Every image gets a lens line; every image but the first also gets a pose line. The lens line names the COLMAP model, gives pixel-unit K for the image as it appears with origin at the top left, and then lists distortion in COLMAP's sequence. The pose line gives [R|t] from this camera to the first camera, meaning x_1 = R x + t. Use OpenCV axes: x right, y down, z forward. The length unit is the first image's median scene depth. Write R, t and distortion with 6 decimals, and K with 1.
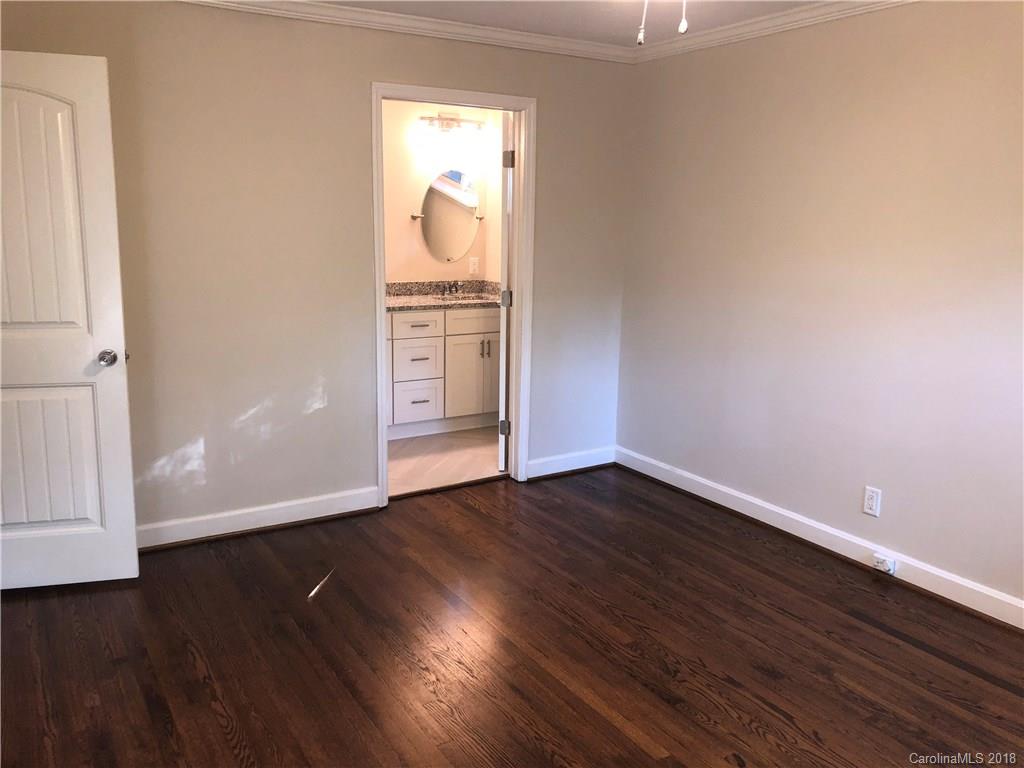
lens RADIAL K [[831.8, 0, 512.0], [0, 831.8, 376.4], [0, 0, 1]] dist [0.010140, -0.005276]
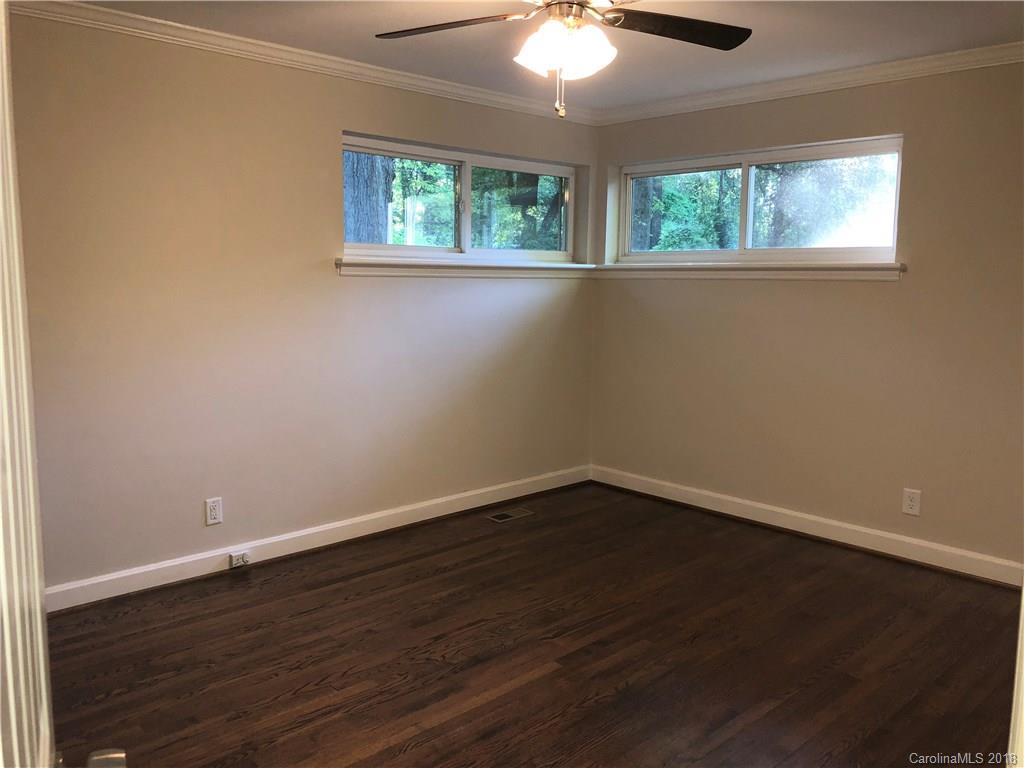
lens RADIAL K [[831.8, 0, 512.0], [0, 831.8, 376.4], [0, 0, 1]] dist [0.010140, -0.005276]
pose [[-0.198846, -0.145321, 0.969196, -0.710118], [0.172928, 0.968225, 0.180655, -0.155344], [-0.964653, 0.203523, -0.167398, 0.863709]]
